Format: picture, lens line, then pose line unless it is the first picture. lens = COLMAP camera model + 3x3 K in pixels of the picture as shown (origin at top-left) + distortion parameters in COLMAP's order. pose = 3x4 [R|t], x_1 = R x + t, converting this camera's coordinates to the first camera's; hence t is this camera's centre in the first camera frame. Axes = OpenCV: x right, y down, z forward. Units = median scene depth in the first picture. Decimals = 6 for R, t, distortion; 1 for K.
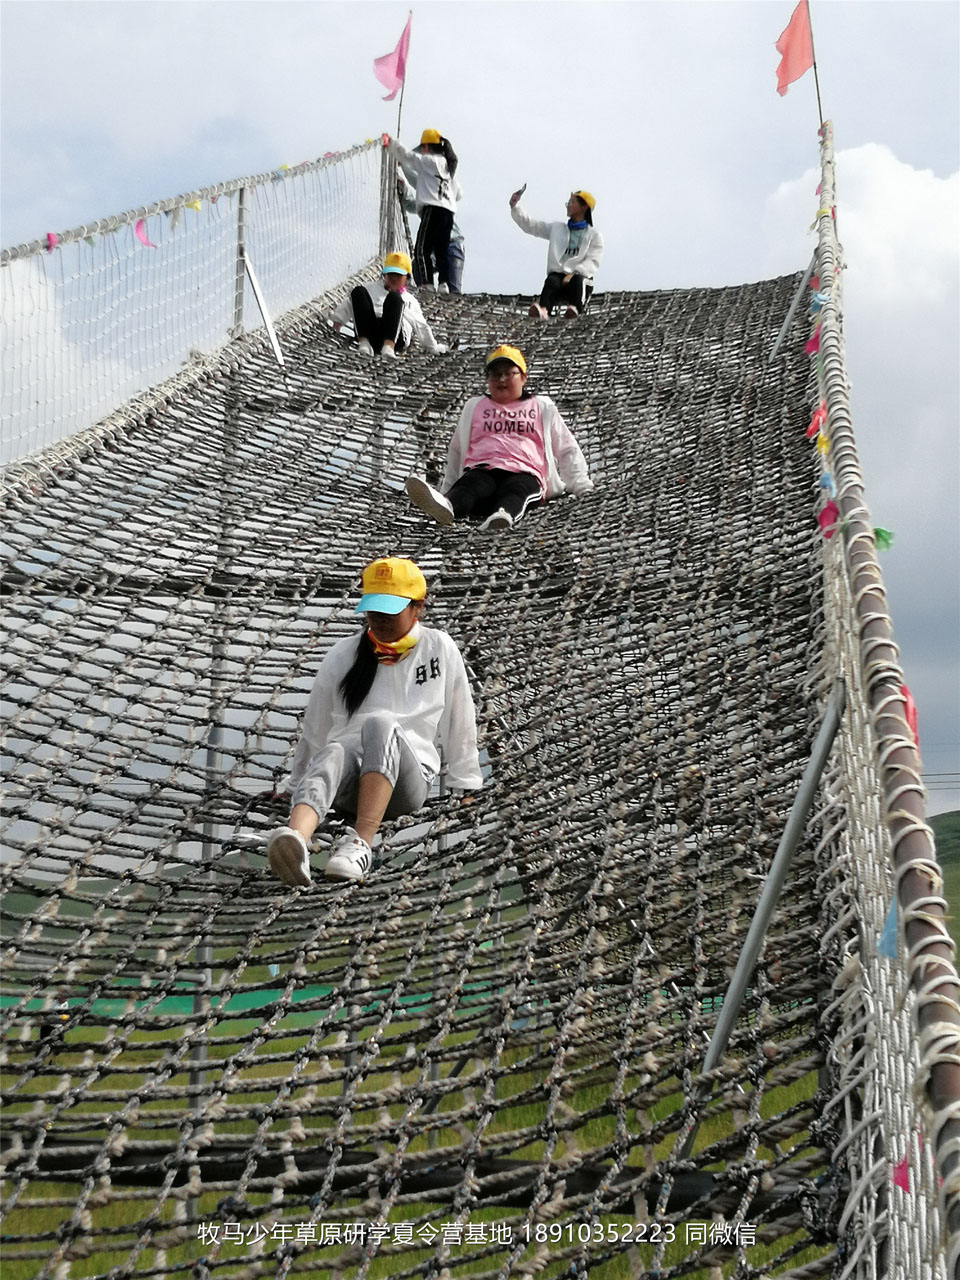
lens RADIAL K [[2266.1, 0, 487.1], [0, 2266.1, 689.9], [0, 0, 1]] dist [0.183783, -0.149091]
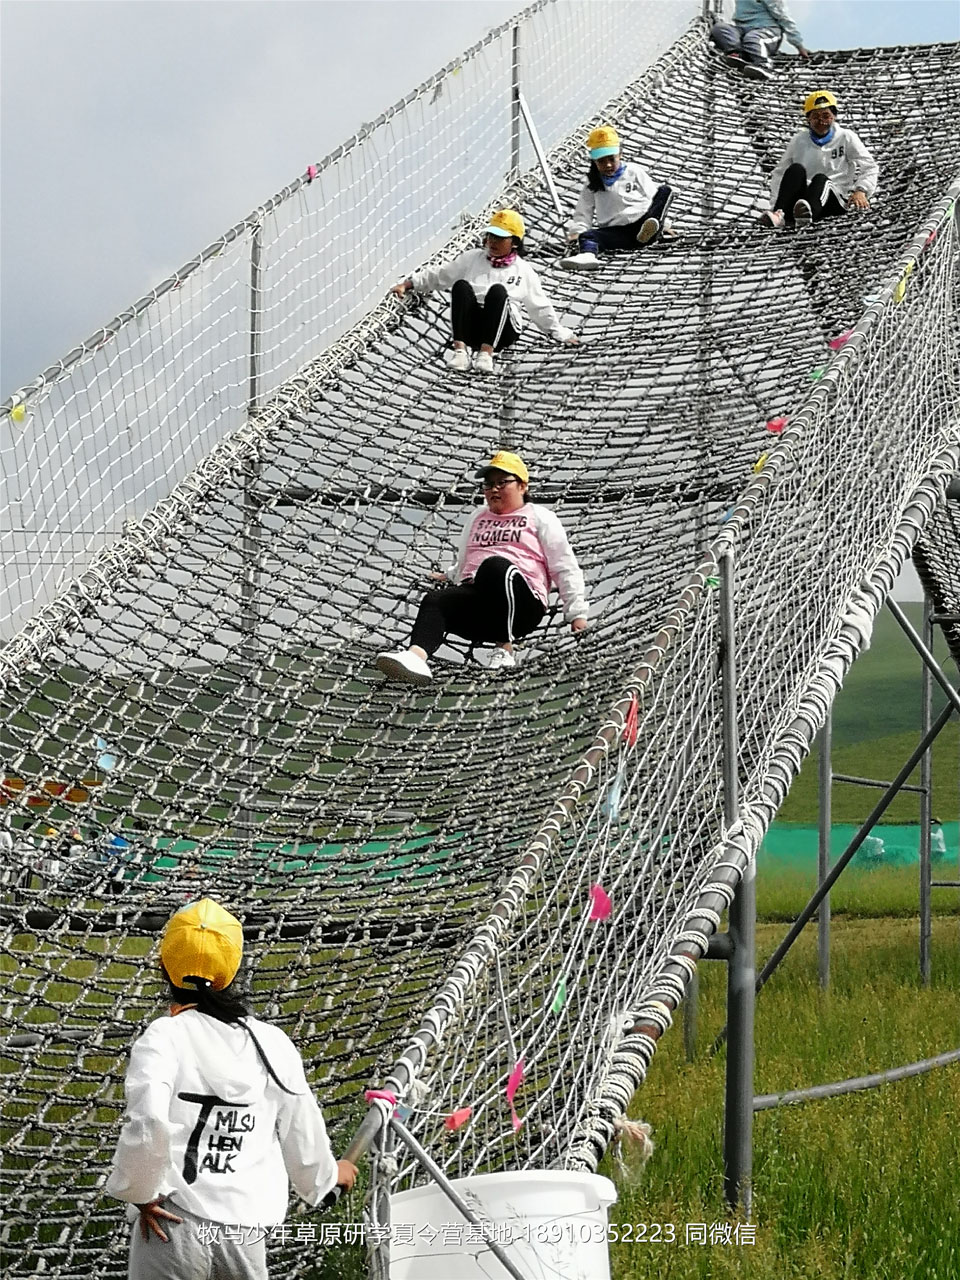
lens RADIAL K [[3584.1, 0, 480.0], [0, 3584.1, 640.0], [0, 0, 1]] dist [-0.968219, 0.031910]
pose [[0.981767, -0.049744, -0.183466, 0.590248], [0.062829, 0.995826, 0.066206, -0.241848], [0.179407, -0.076526, 0.980794, -2.076227]]
